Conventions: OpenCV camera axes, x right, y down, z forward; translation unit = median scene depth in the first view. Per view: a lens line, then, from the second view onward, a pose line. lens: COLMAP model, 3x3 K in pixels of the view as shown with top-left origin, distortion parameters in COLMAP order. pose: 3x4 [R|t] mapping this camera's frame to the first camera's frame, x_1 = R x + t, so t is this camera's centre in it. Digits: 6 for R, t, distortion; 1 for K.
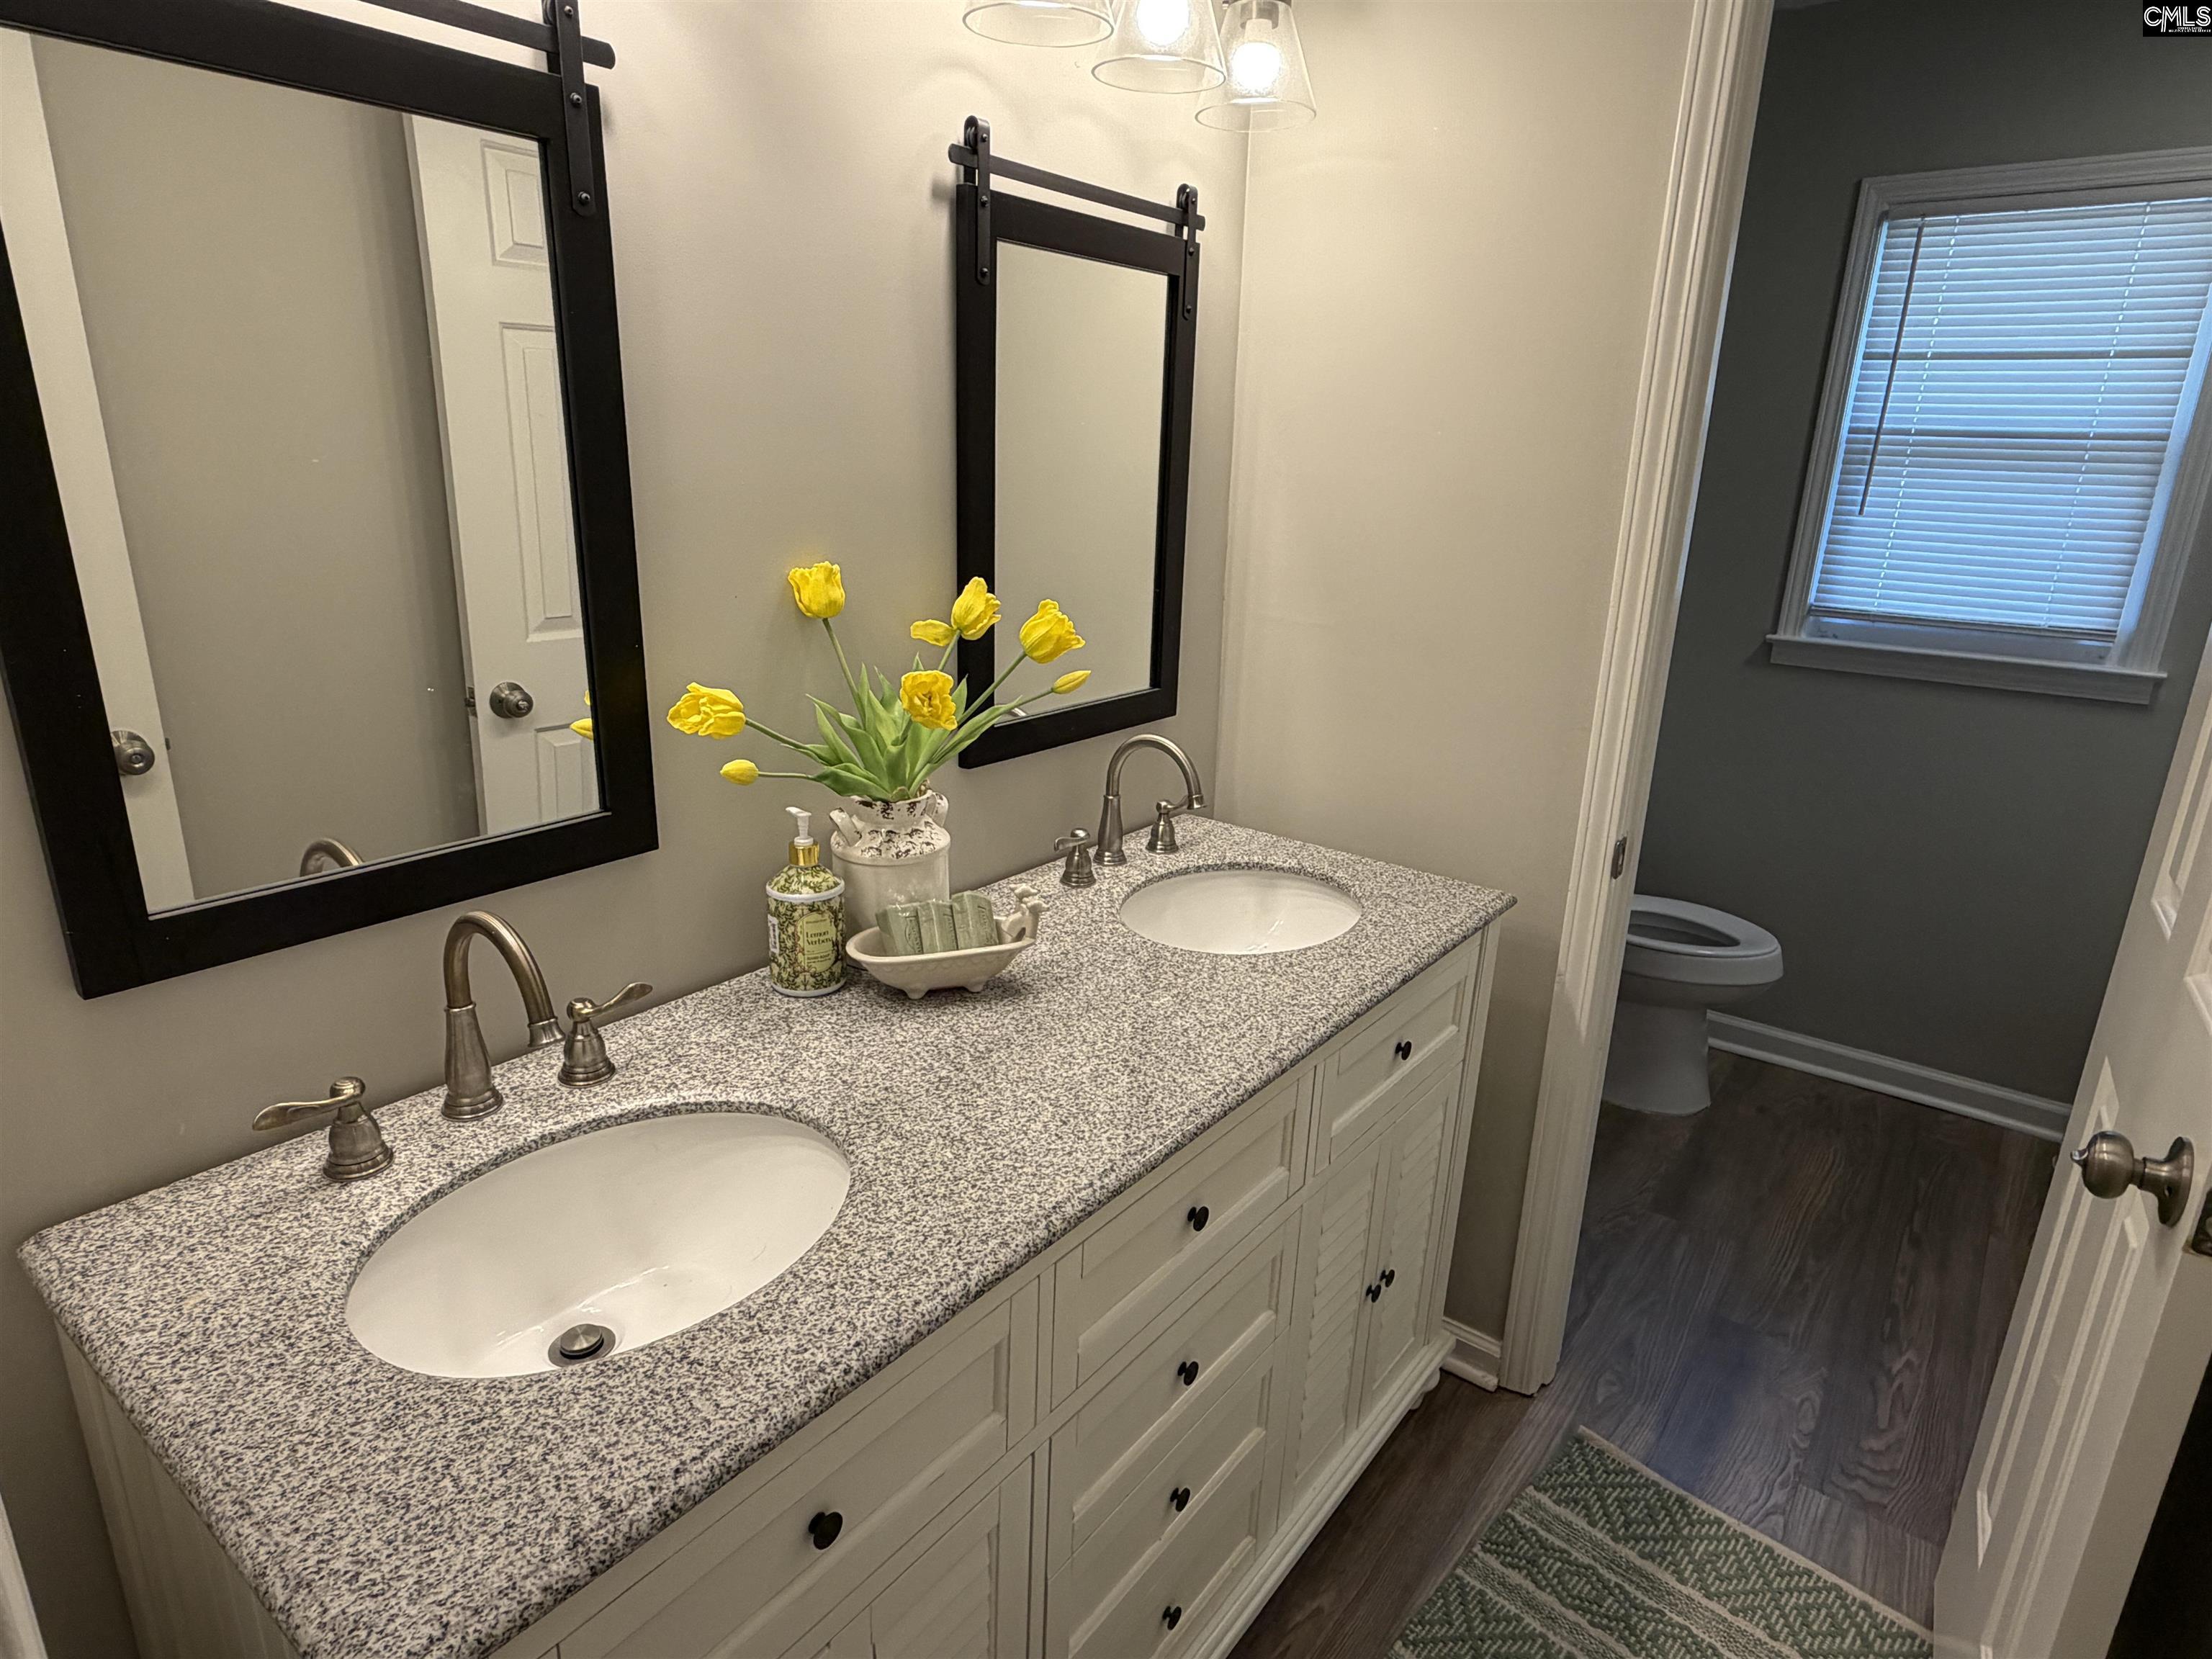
lens RADIAL K [[1238.0, 0, 1106.0], [0, 1238.0, 829.5], [0, 0, 1]] dist [-0.007661, -0.000688]
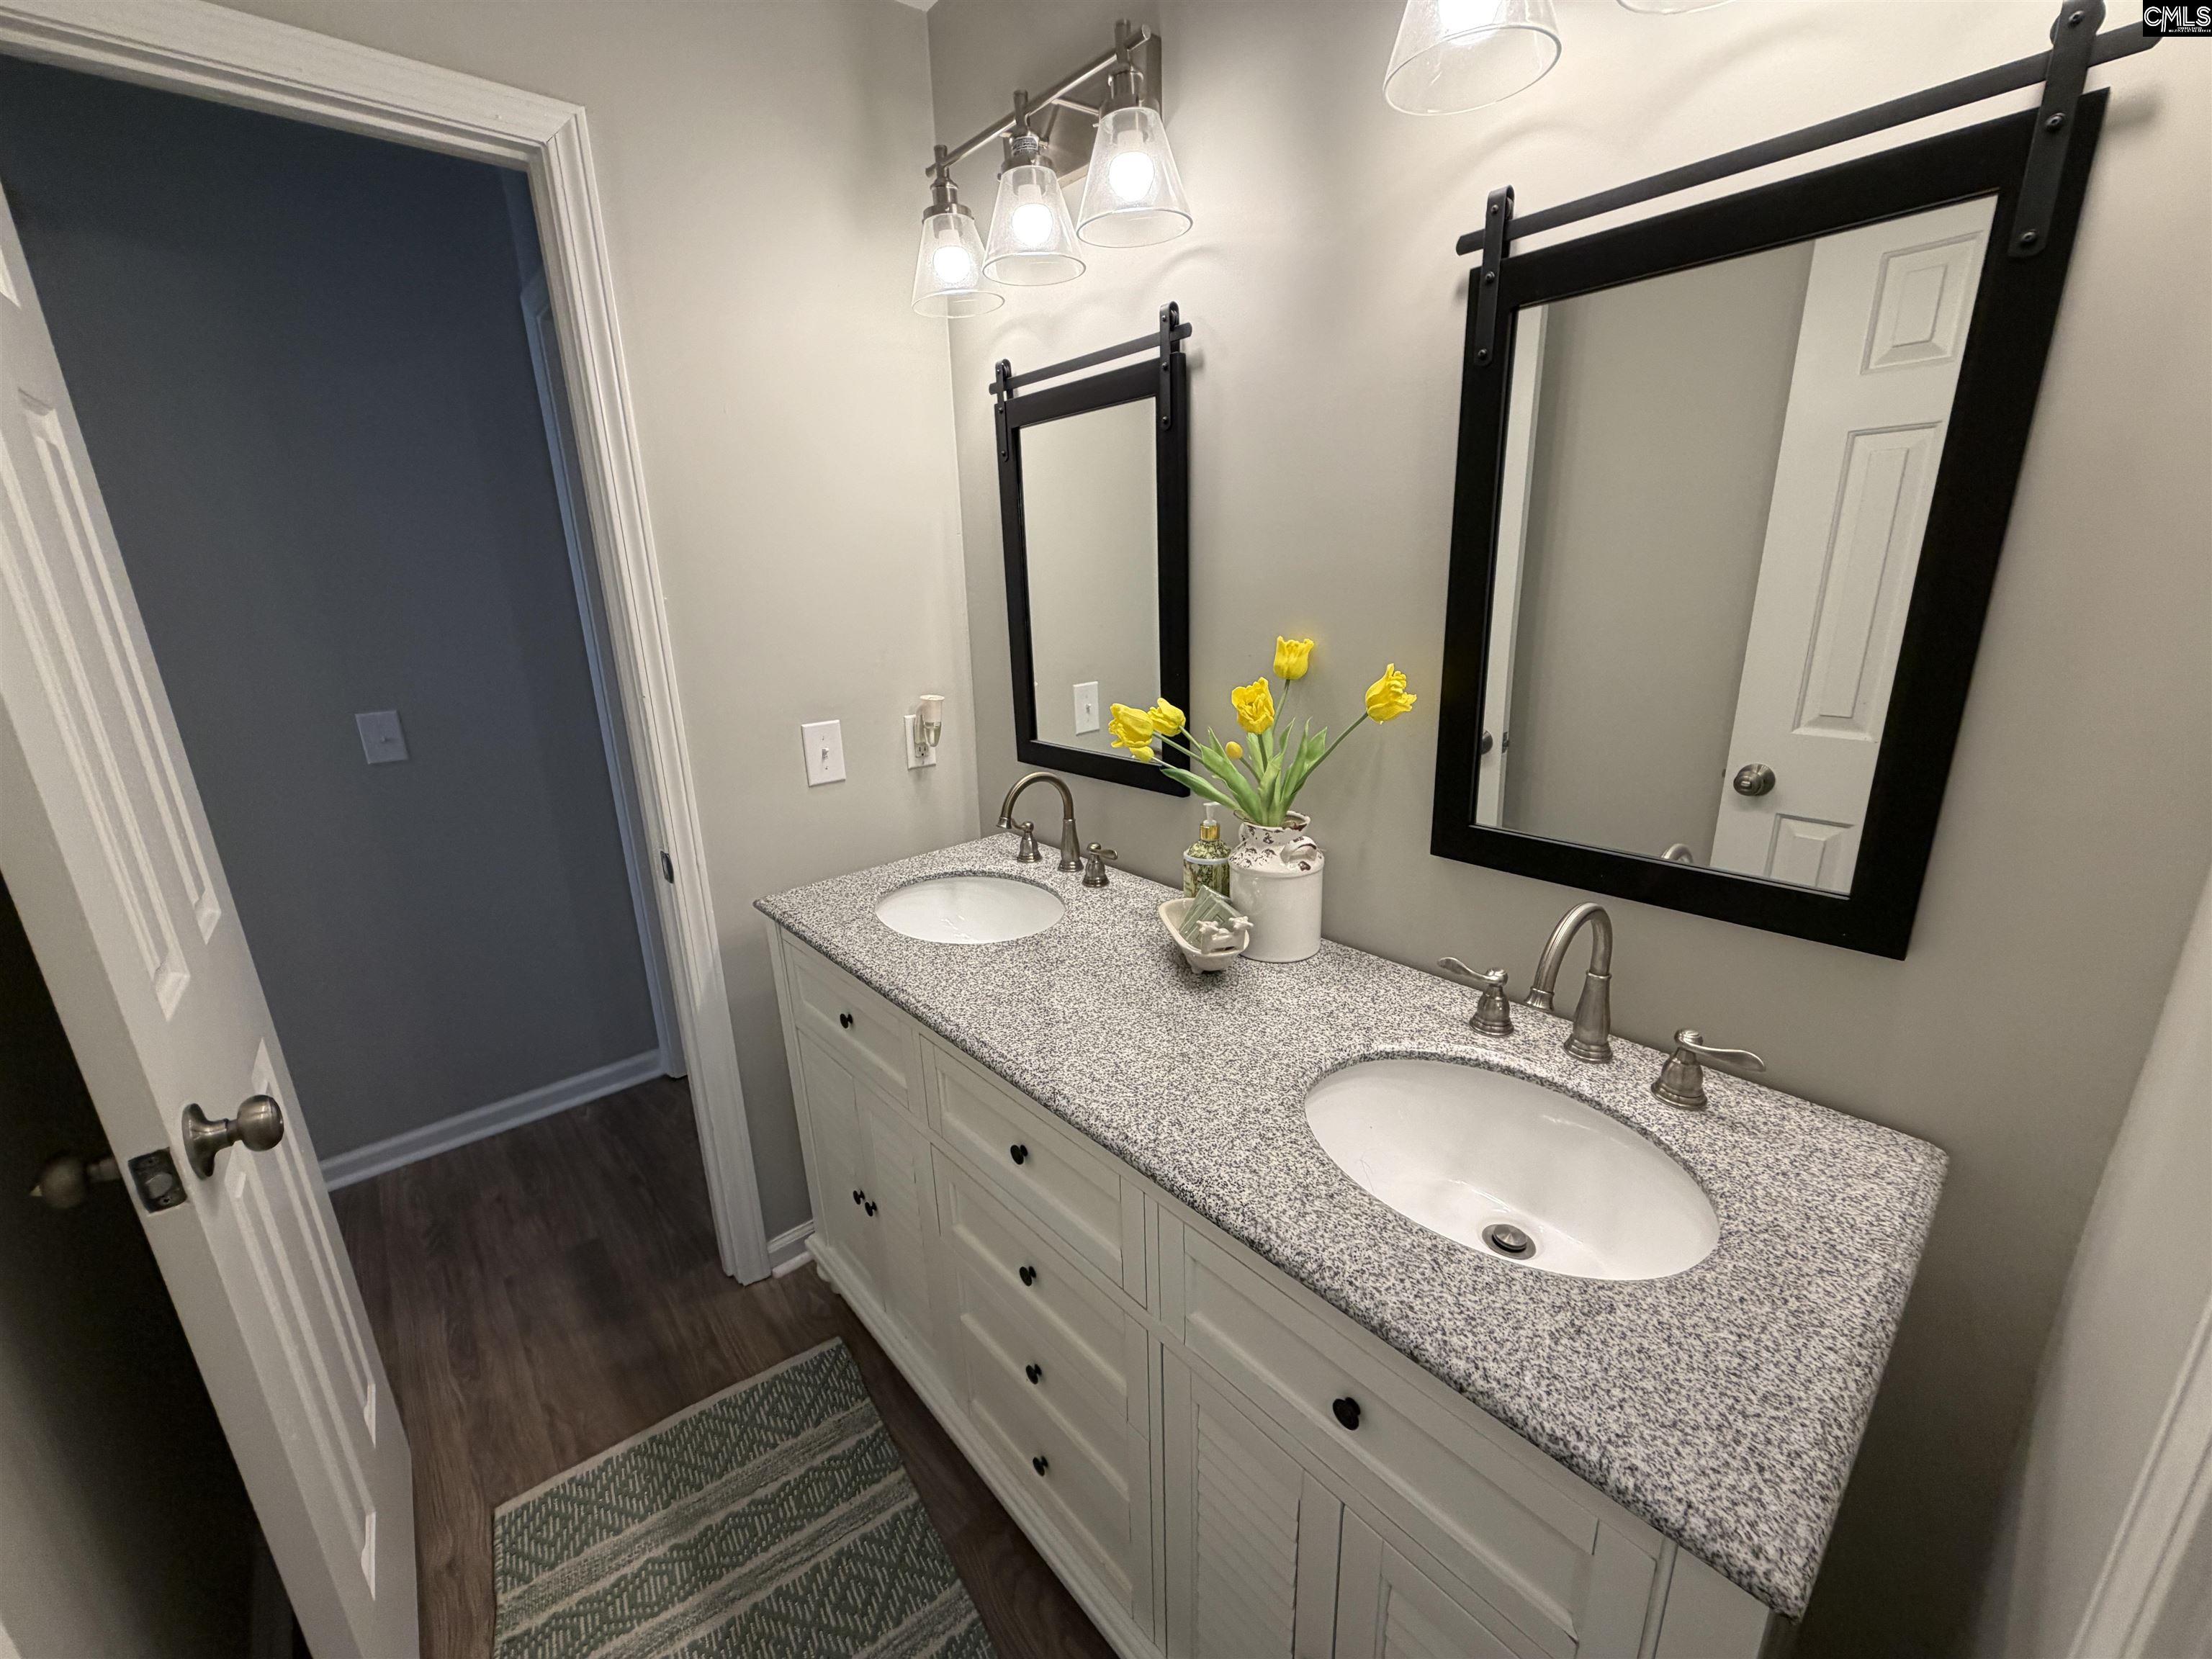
lens RADIAL K [[1001.3, 0, 1146.5], [0, 1001.3, 823.3], [0, 0, 1]] dist [0.015662, 0.000003]
pose [[-0.222361, 0.238335, -0.945385, 0.717159], [-0.246575, 0.924390, 0.291038, -0.254524], [0.943269, 0.297824, -0.146781, 0.891685]]
